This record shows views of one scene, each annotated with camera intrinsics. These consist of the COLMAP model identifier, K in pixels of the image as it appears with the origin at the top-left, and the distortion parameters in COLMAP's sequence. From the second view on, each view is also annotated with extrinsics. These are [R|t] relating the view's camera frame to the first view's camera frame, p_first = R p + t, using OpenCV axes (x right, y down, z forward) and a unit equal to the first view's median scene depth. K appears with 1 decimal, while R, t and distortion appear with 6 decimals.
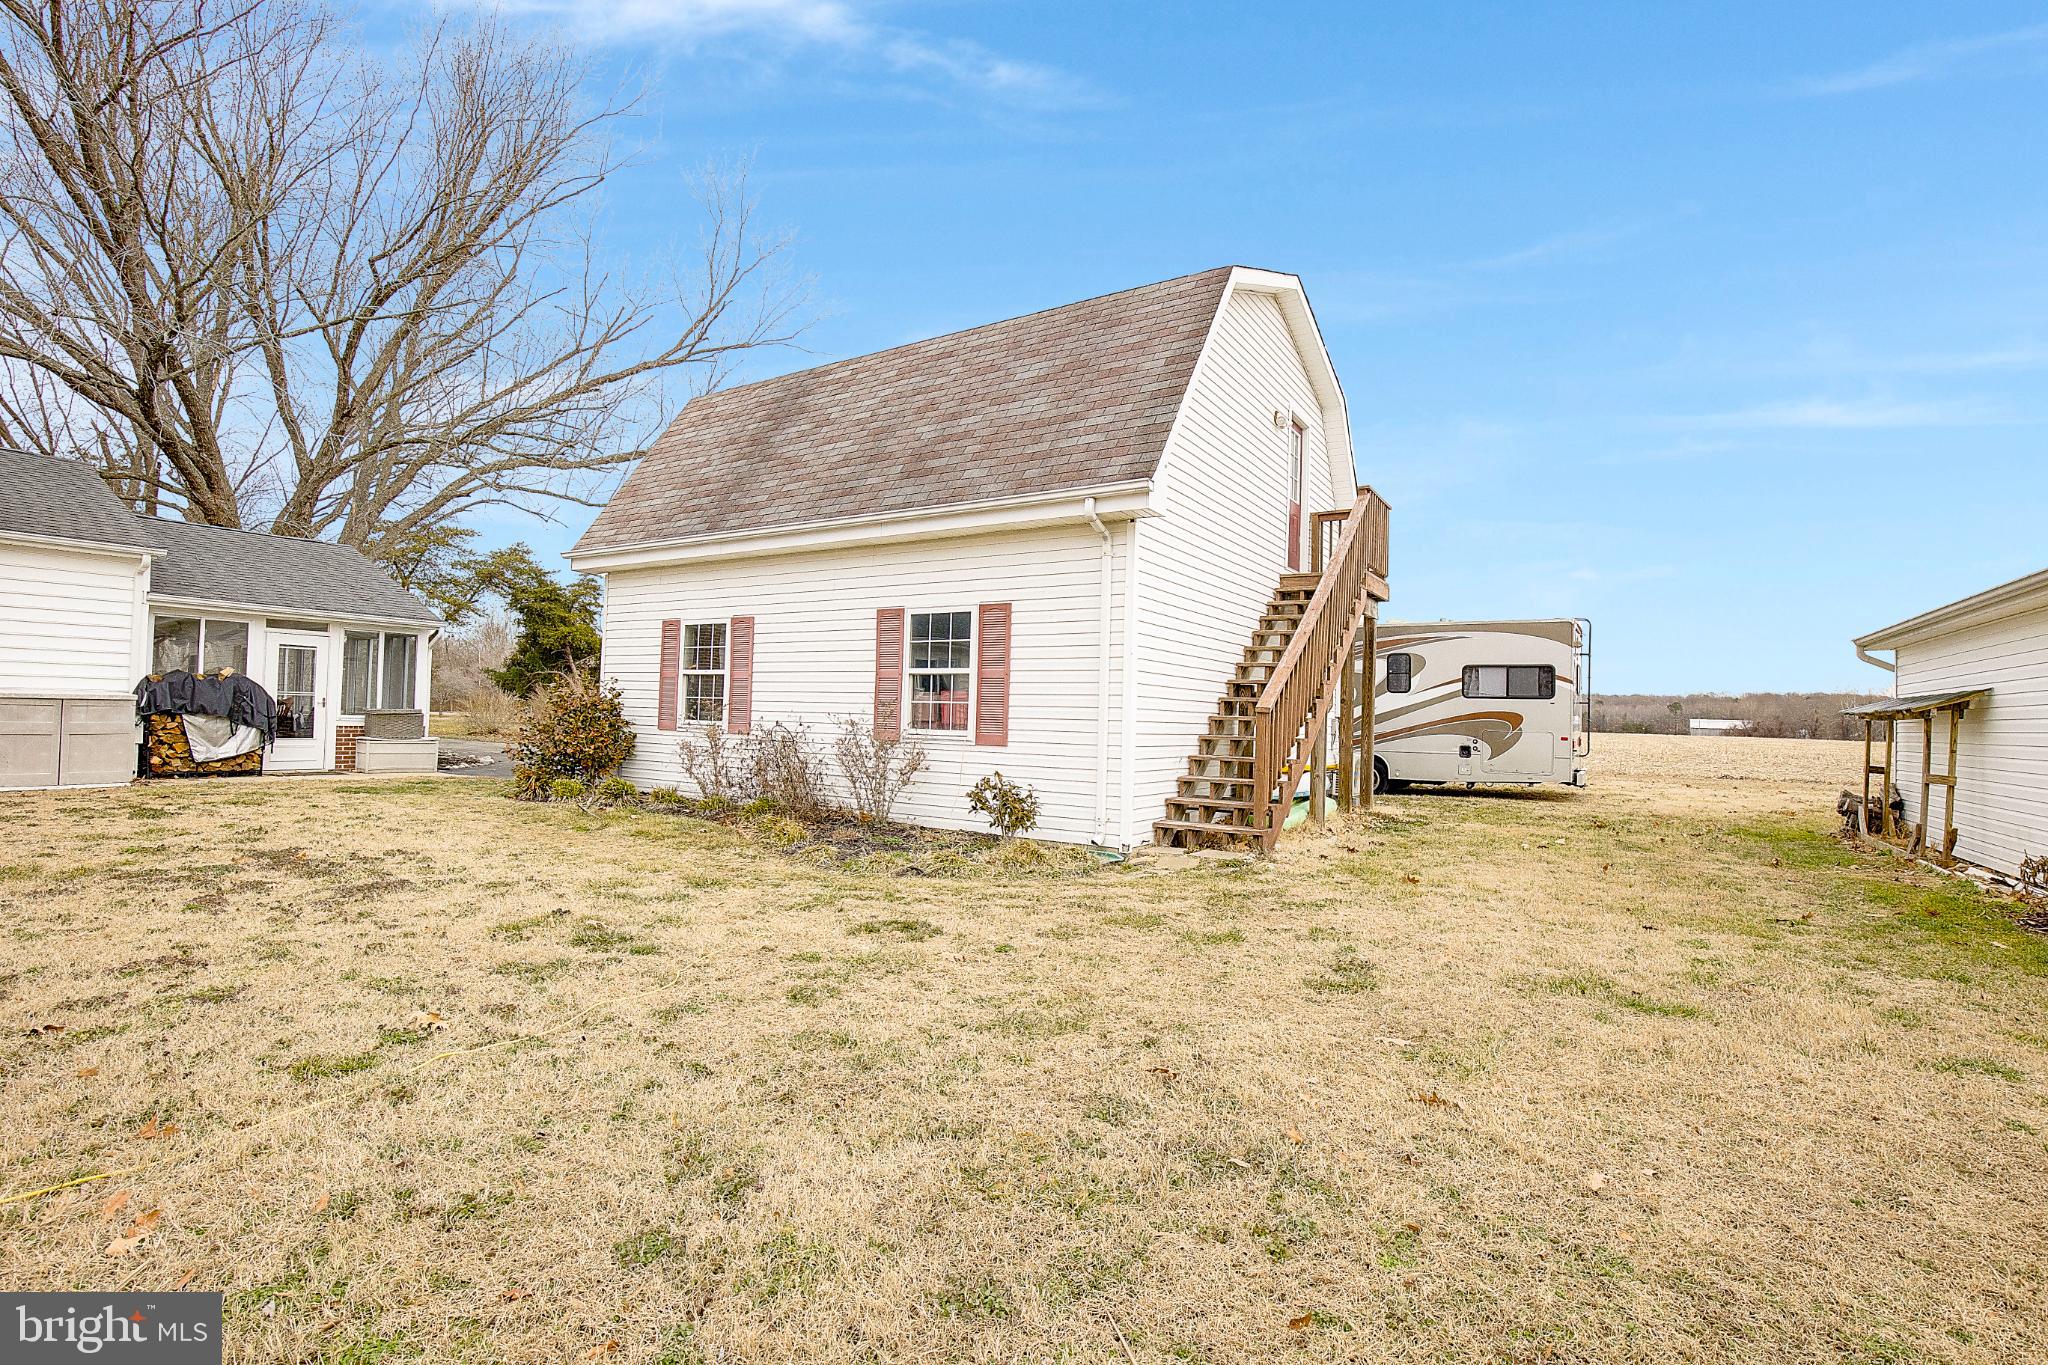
lens RADIAL K [[935.9, 0, 1064.3], [0, 935.9, 689.9], [0, 0, 1]] dist [-0.002347, -0.000124]
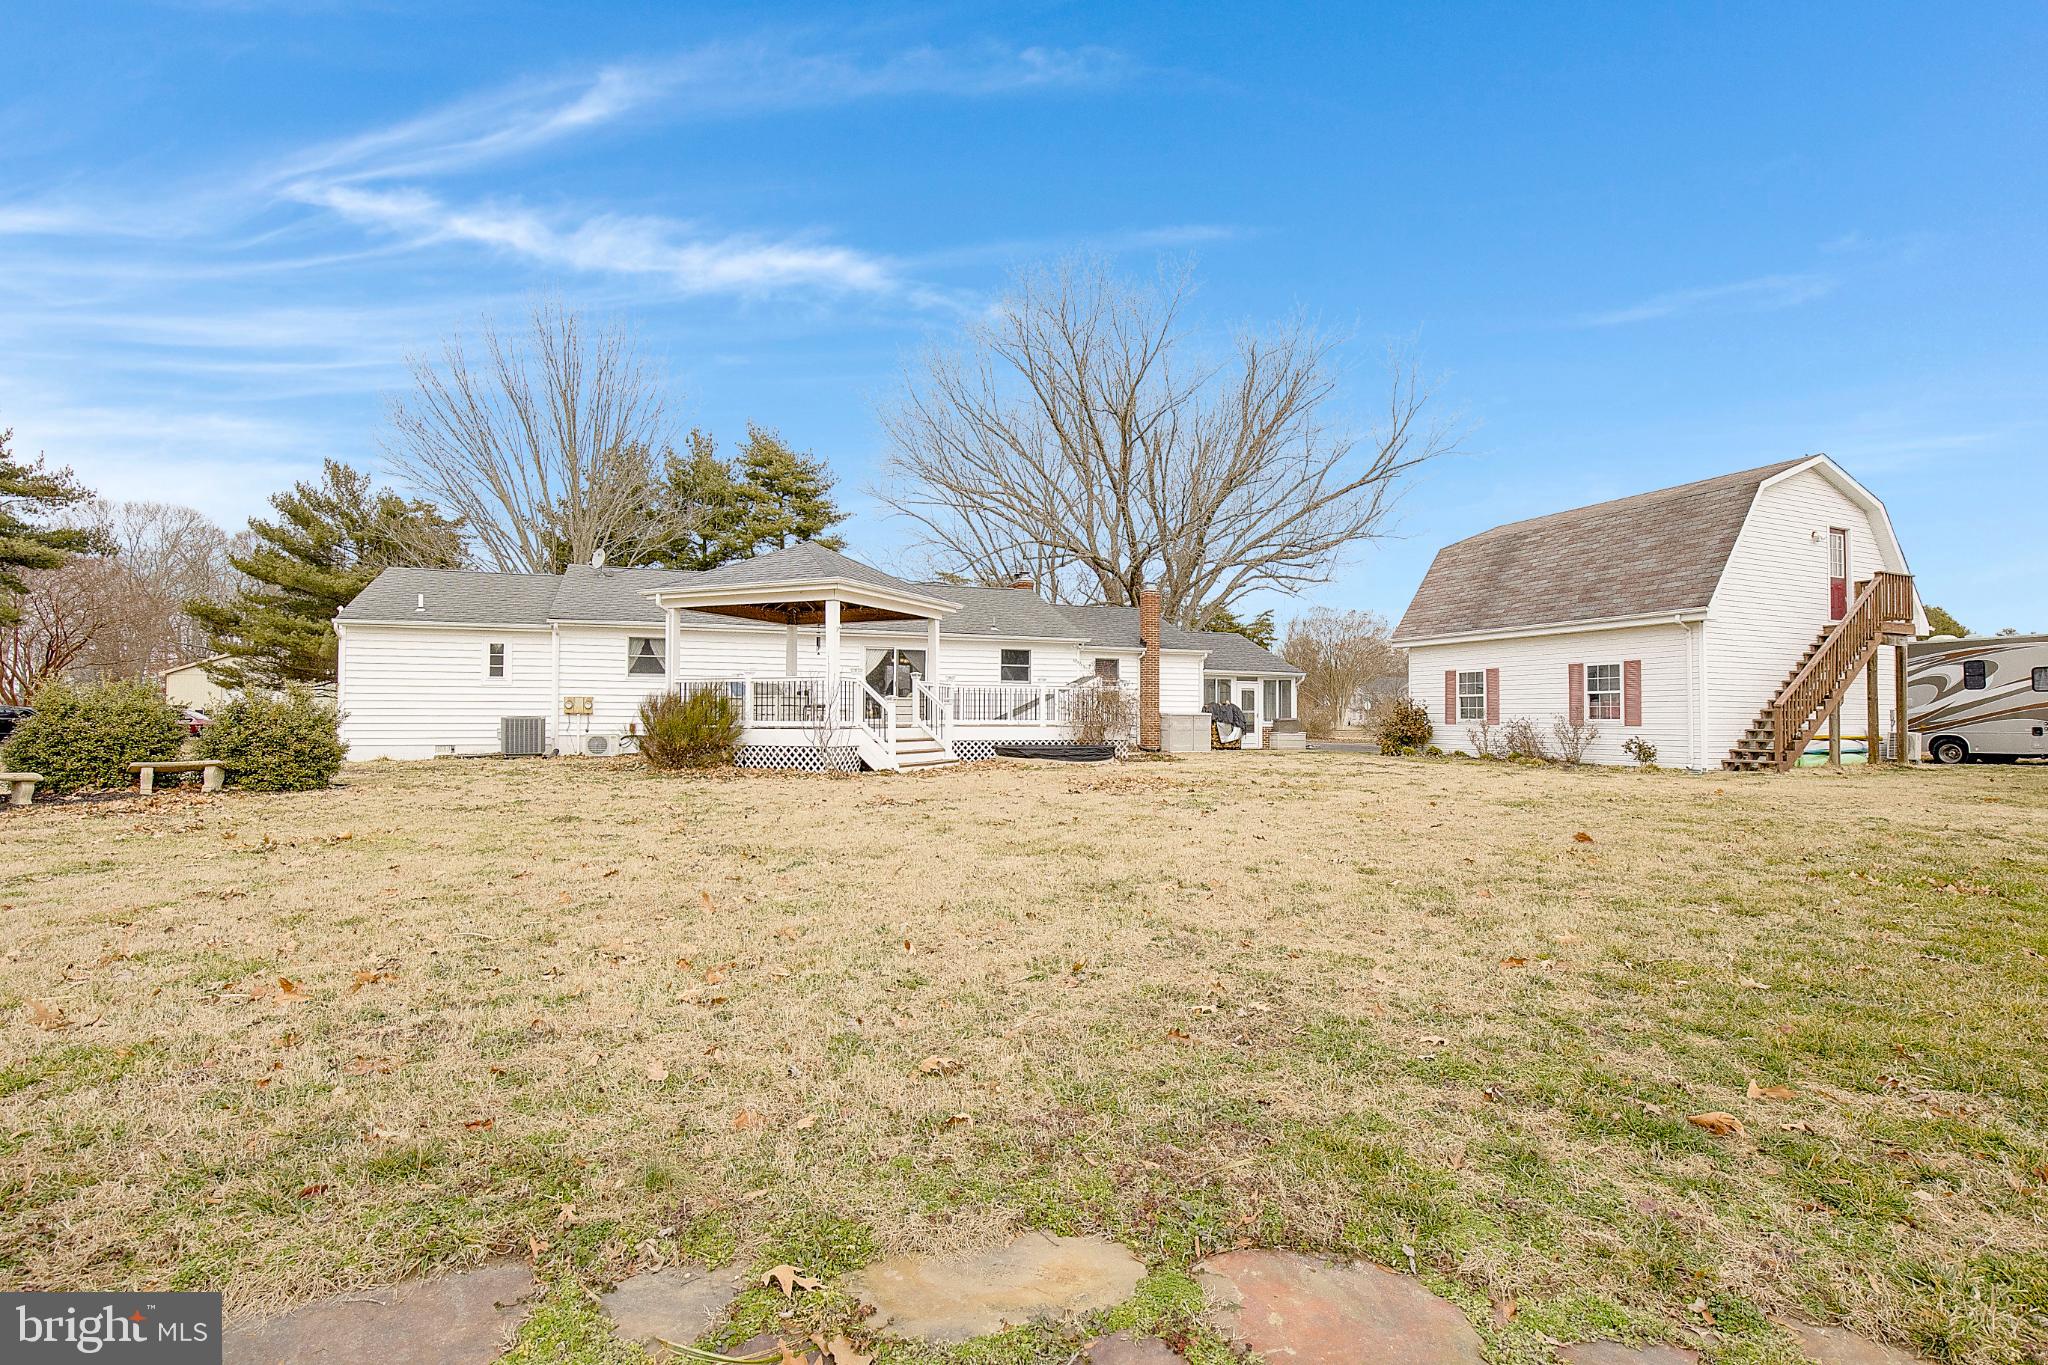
lens RADIAL K [[956.5, 0, 1035.1], [0, 956.5, 690.4], [0, 0, 1]] dist [-0.028772, 0.000116]
pose [[0.800596, -0.040012, -0.597868, 0.107141], [0.034185, 0.999193, -0.021094, -0.019949], [0.598229, -0.003550, 0.801317, -1.350407]]
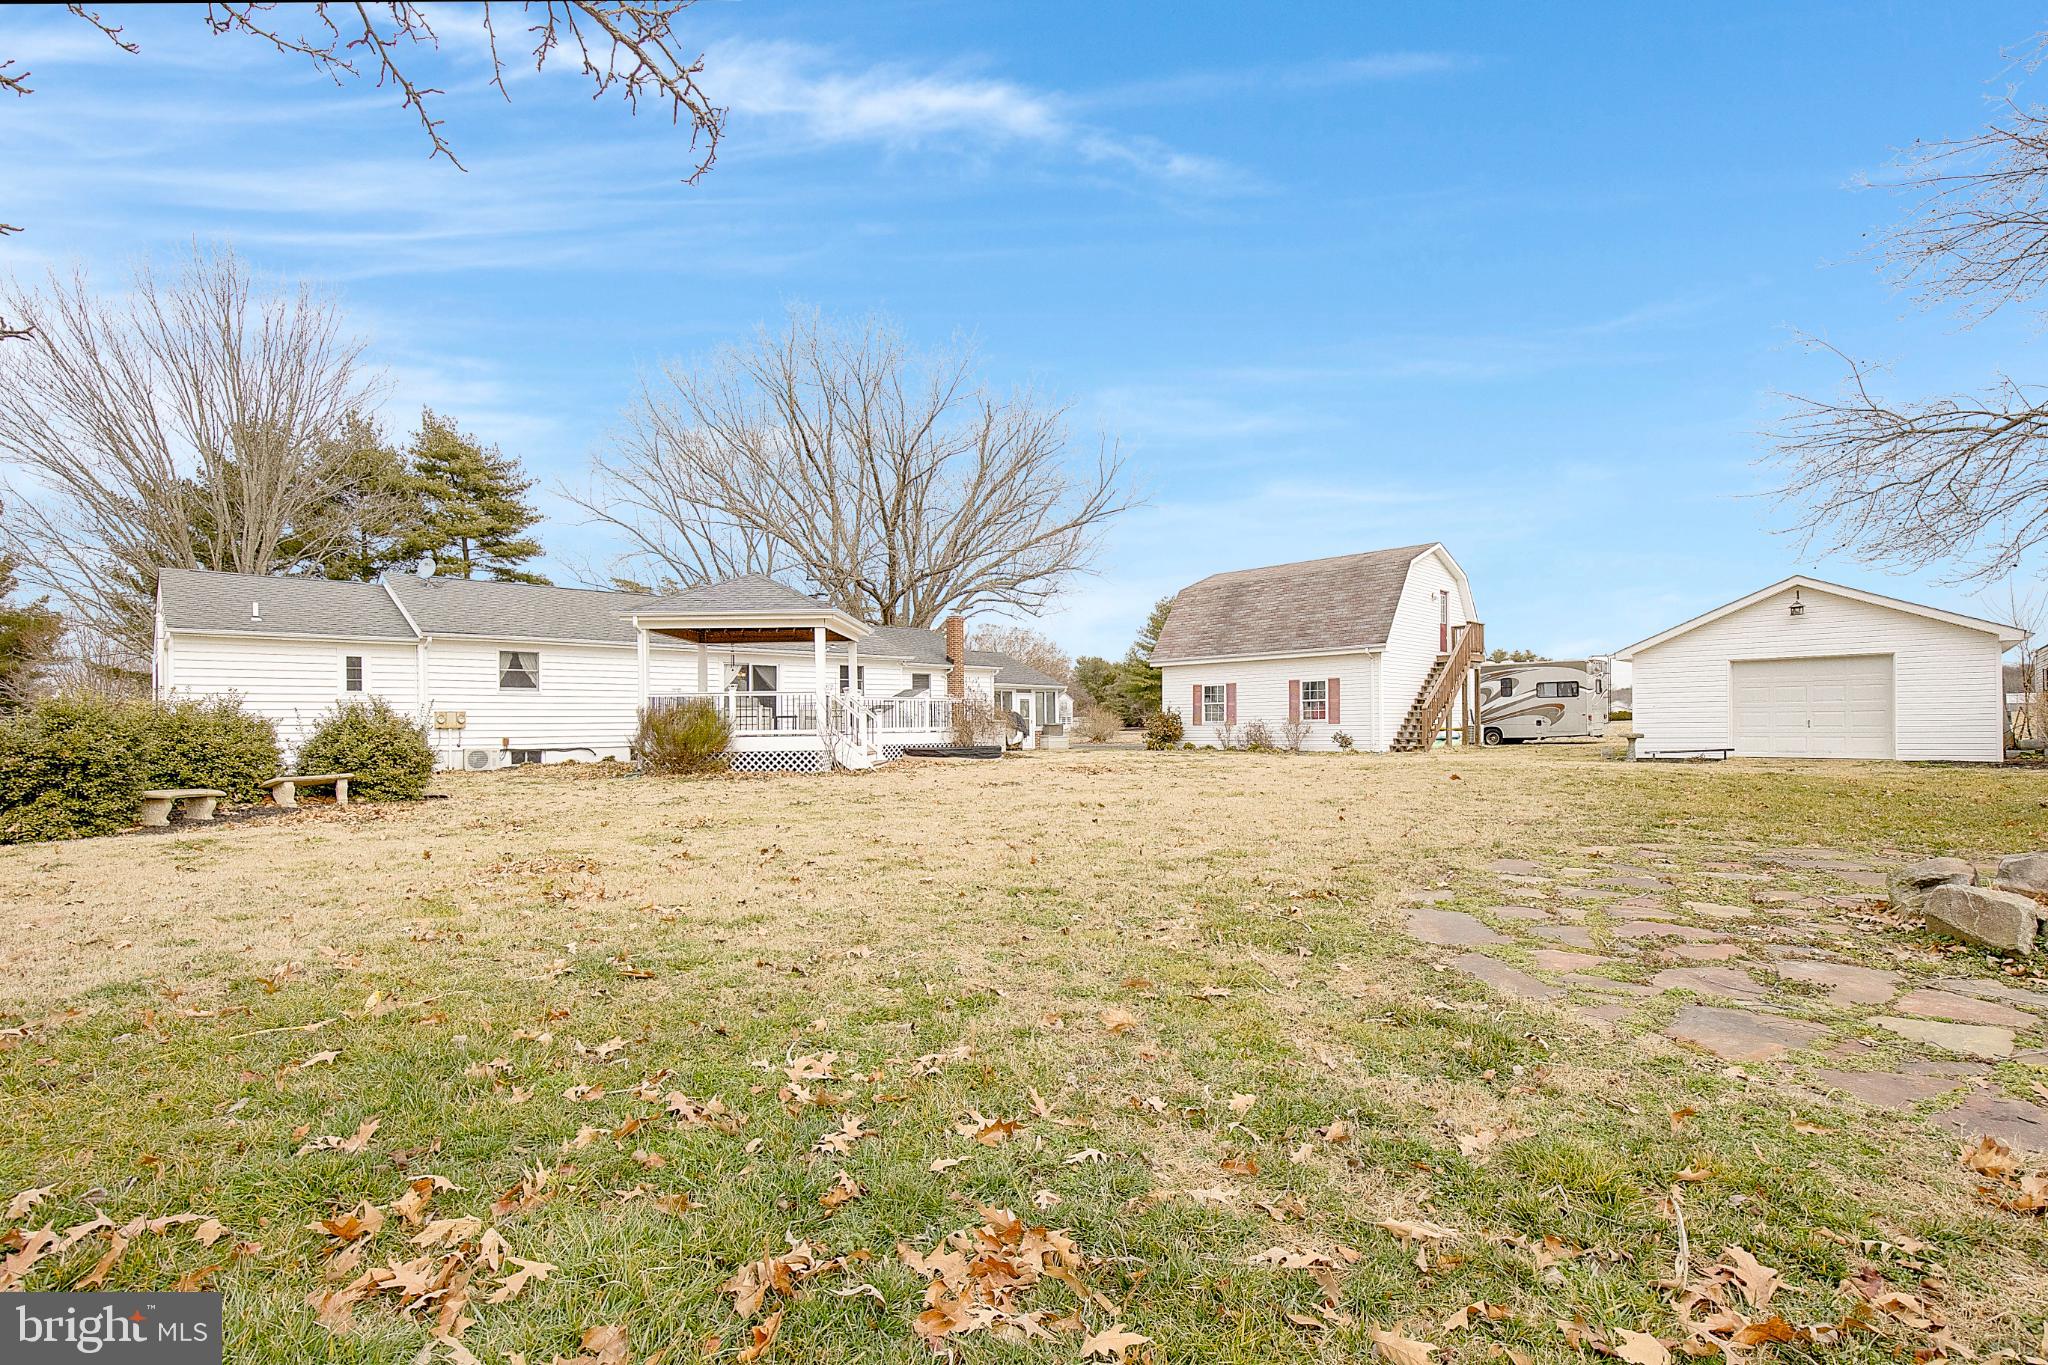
lens RADIAL K [[942.7, 0, 1043.7], [0, 942.7, 696.2], [0, 0, 1]] dist [-0.026438, 0.000699]
pose [[0.970544, -0.047462, -0.236204, -0.232676], [0.046338, 0.998873, -0.010309, -0.037065], [0.236427, -0.000940, 0.971649, -1.942306]]
